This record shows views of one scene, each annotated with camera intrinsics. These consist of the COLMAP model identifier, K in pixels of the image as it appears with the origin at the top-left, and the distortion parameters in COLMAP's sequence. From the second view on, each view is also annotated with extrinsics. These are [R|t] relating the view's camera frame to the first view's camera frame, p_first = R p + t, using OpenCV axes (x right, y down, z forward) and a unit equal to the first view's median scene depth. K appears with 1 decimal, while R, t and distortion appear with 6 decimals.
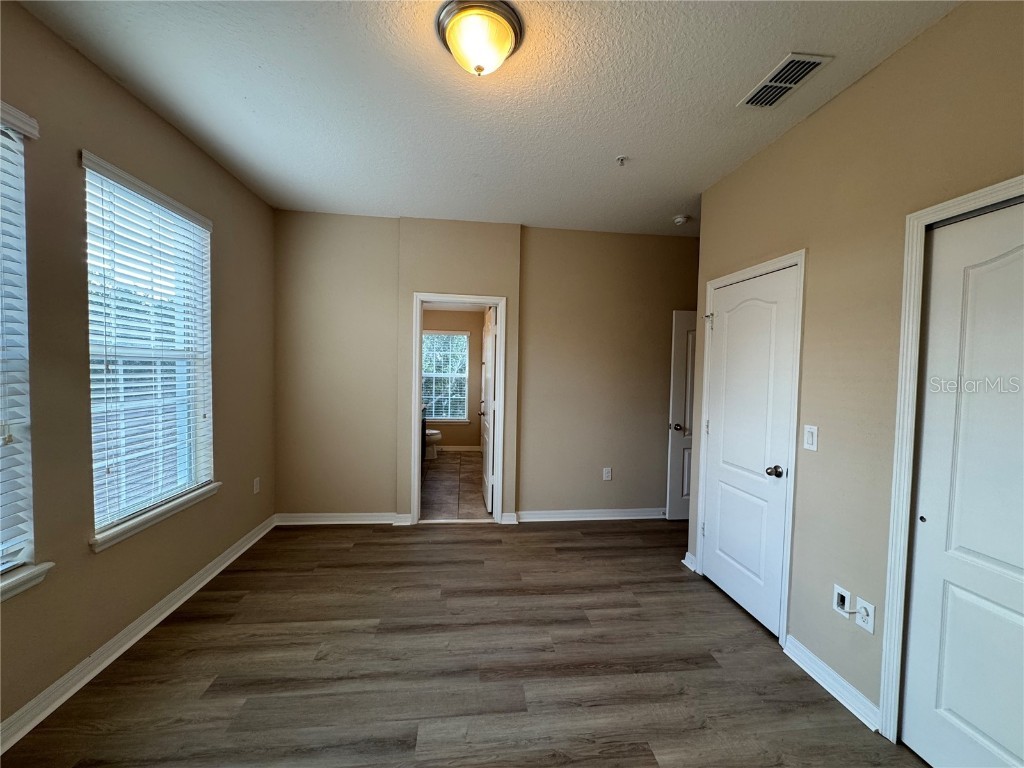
lens RADIAL K [[408.1, 0, 507.6], [0, 408.1, 387.3], [0, 0, 1]] dist [-0.000039, 0.000395]
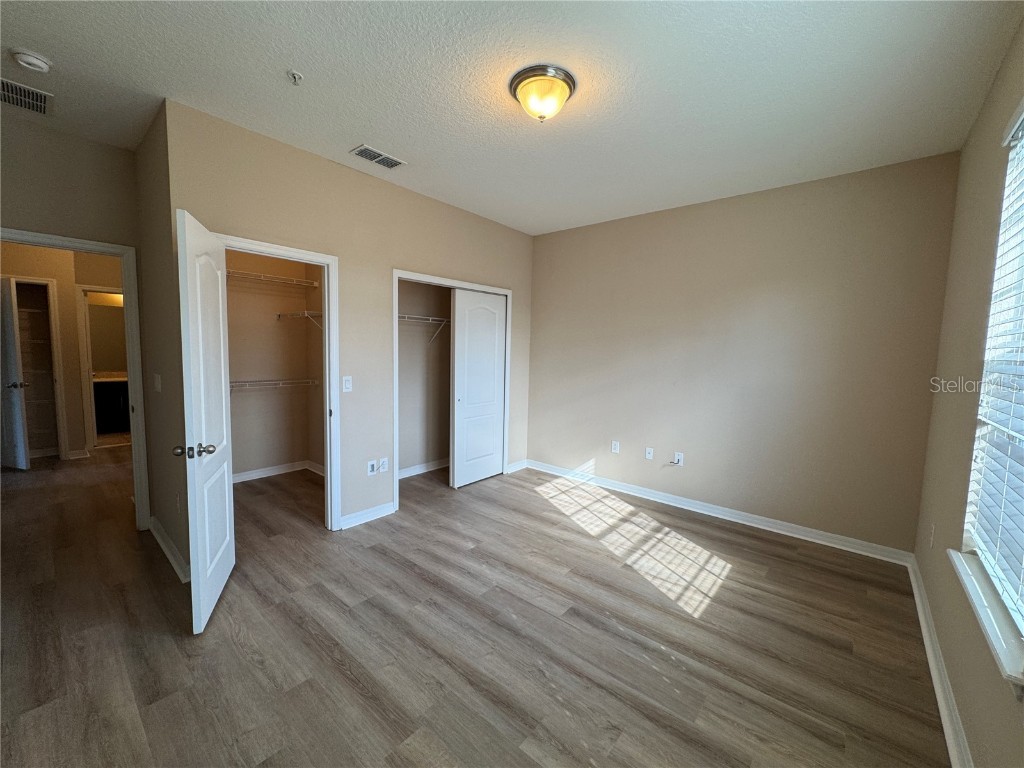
lens RADIAL K [[408.1, 0, 518.4], [0, 408.1, 384.4], [0, 0, 1]] dist [-0.000039, 0.000395]
pose [[-0.700263, -0.098188, 0.707101, -0.839527], [-0.005171, 0.991168, 0.132513, -0.086908], [-0.713867, 0.089138, -0.694585, 1.658935]]
